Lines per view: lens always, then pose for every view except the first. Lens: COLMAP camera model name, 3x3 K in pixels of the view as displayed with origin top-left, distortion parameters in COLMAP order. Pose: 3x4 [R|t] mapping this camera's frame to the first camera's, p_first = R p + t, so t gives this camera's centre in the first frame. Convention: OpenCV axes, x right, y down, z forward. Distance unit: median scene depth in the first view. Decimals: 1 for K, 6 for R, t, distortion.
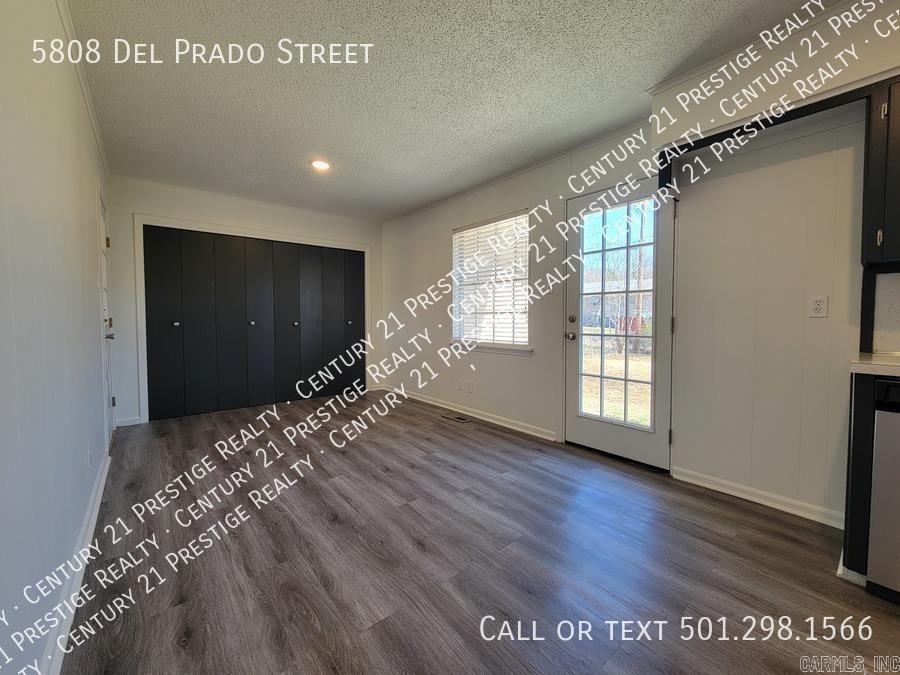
lens RADIAL K [[362.7, 0, 447.8], [0, 362.7, 331.3], [0, 0, 1]] dist [0.000650, 0.000332]
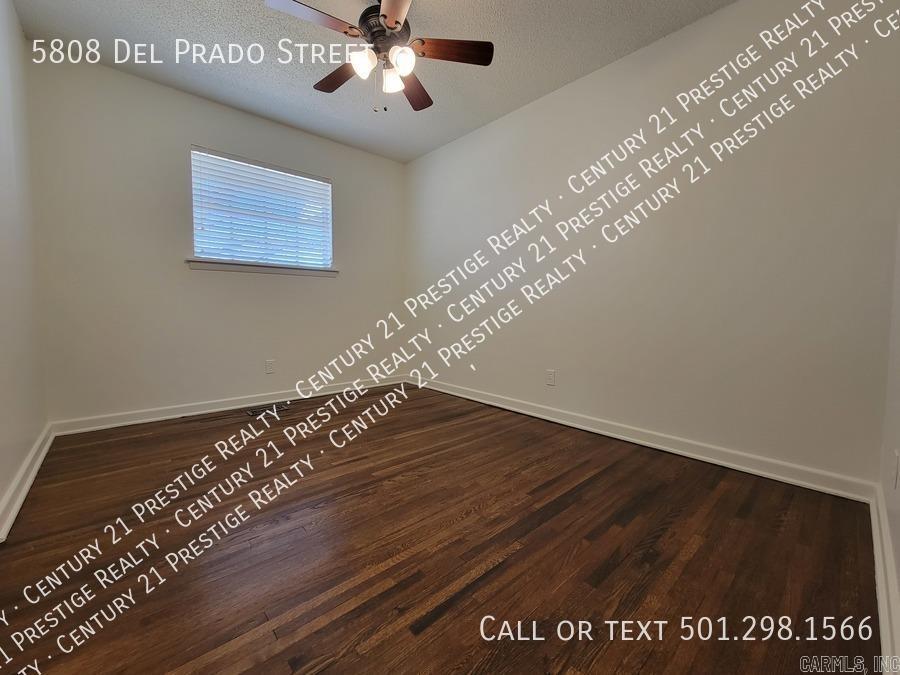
lens RADIAL K [[362.7, 0, 447.8], [0, 362.7, 331.3], [0, 0, 1]] dist [0.000650, 0.000332]
pose [[1.000000, 0.000309, -0.000711, 0.751939], [-0.000309, 1.000000, 0.000719, -0.567085], [0.000711, -0.000719, 0.999999, -0.000200]]
